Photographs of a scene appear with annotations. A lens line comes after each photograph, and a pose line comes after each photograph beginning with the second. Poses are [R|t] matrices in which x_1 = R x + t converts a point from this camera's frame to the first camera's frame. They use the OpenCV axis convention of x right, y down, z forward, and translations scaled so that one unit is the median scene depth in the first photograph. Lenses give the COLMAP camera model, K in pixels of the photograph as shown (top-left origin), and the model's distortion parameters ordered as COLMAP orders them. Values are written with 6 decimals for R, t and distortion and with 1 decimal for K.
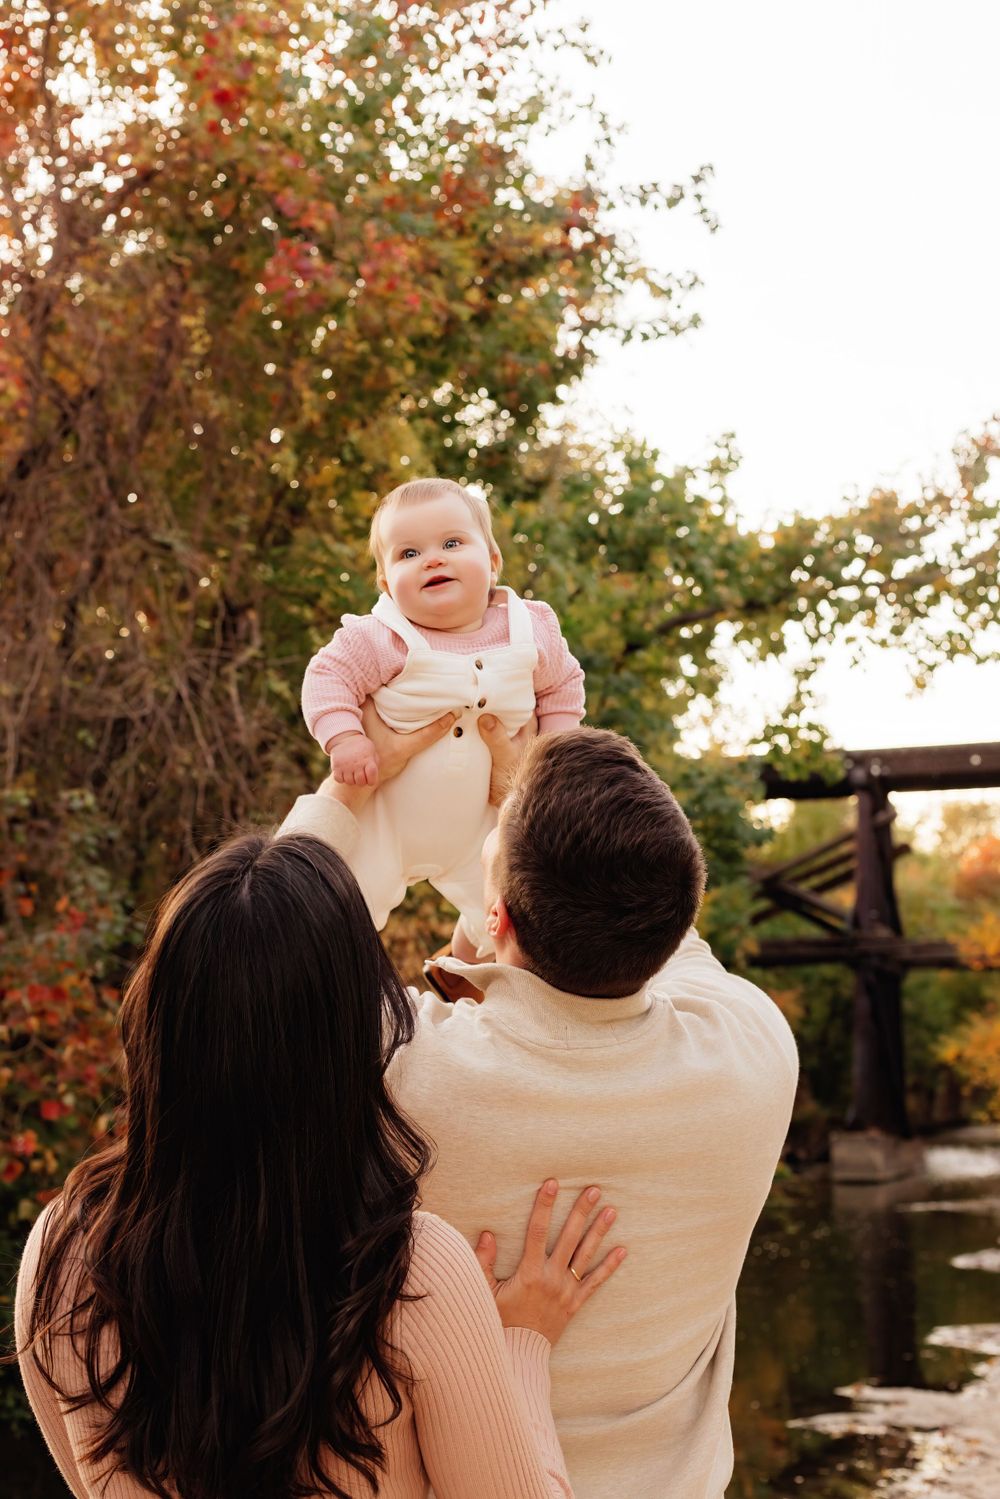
lens RADIAL K [[2138.4, 0, 479.7], [0, 2138.4, 731.0], [0, 0, 1]] dist [-0.016358, -0.174670]
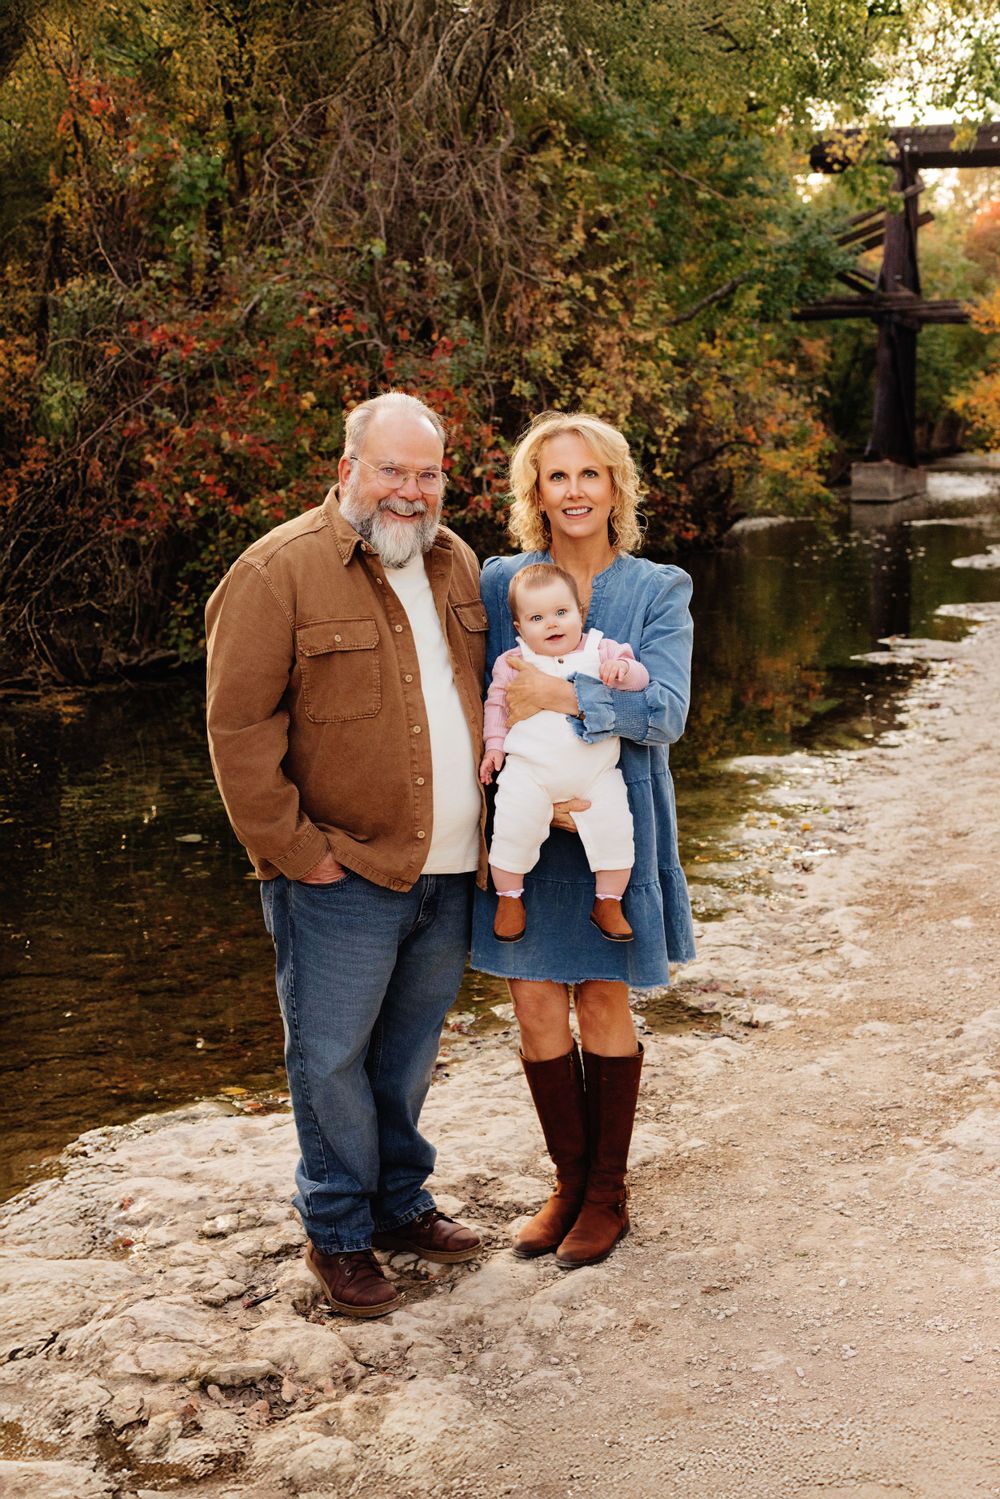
lens RADIAL K [[1992.9, 0, 521.0], [0, 1992.9, 737.9], [0, 0, 1]] dist [0.019154, 0.003619]
pose [[0.999961, 0.001264, 0.008708, -0.092974], [-0.003996, 0.946938, 0.321392, -0.075885], [-0.007840, -0.321415, 0.946906, -0.345716]]
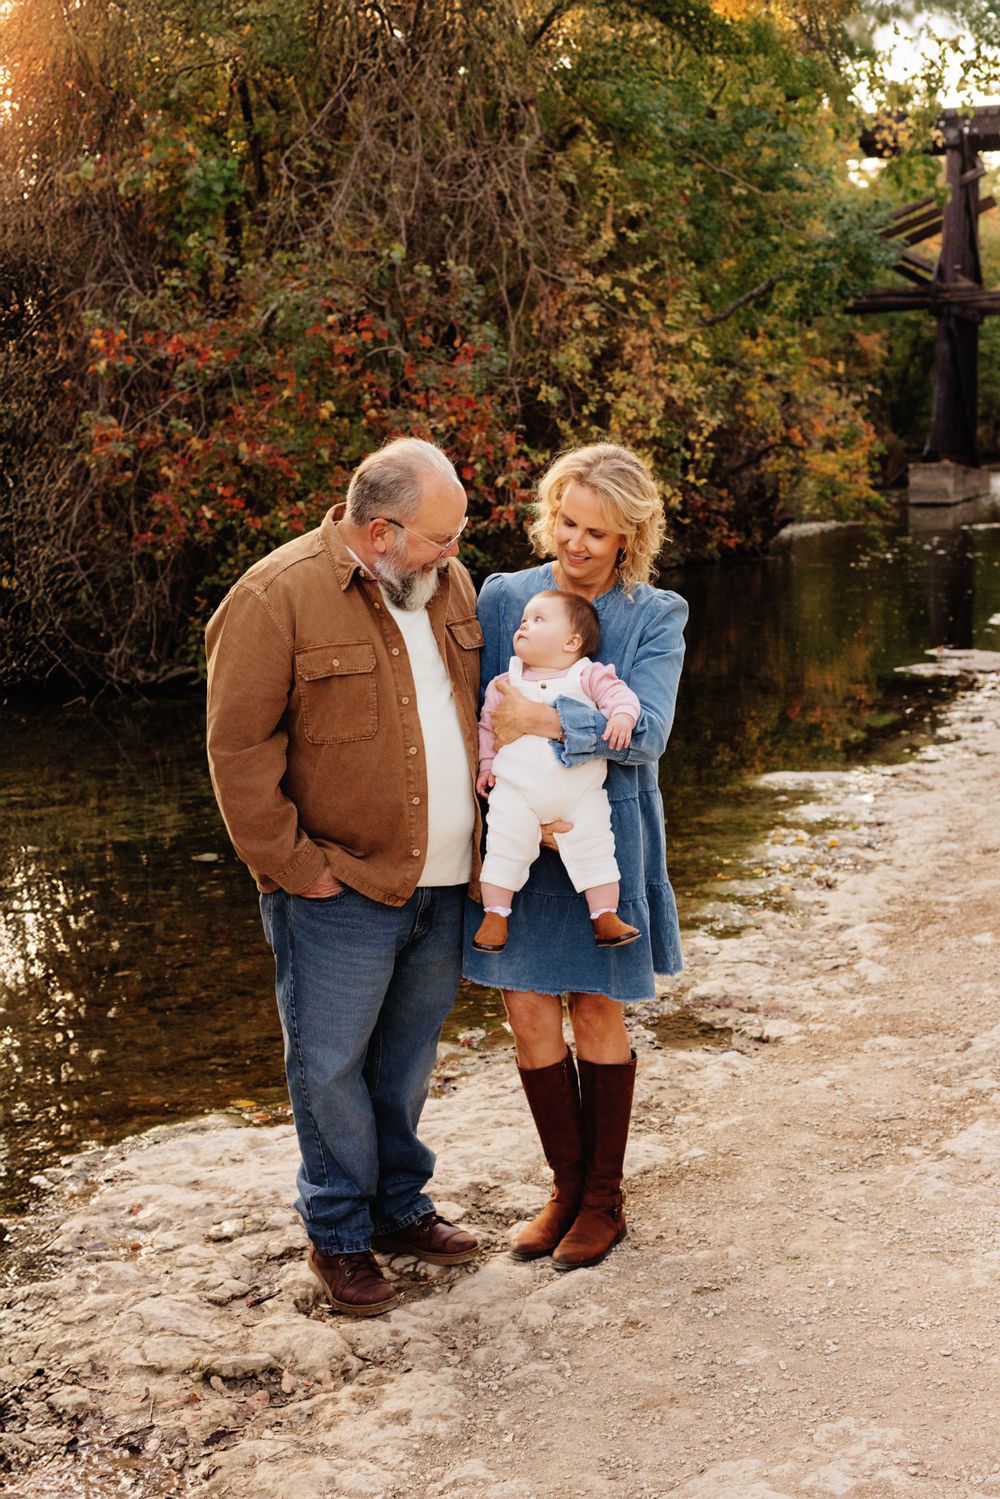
lens RADIAL K [[2115.2, 0, 500.0], [0, 2115.2, 749.5], [0, 0, 1]] dist [0.017915, 0.051173]
pose [[0.999726, -0.003963, -0.023069, -0.083761], [0.011096, 0.948028, 0.317995, -0.084778], [0.020610, -0.318164, 0.947812, -0.374921]]
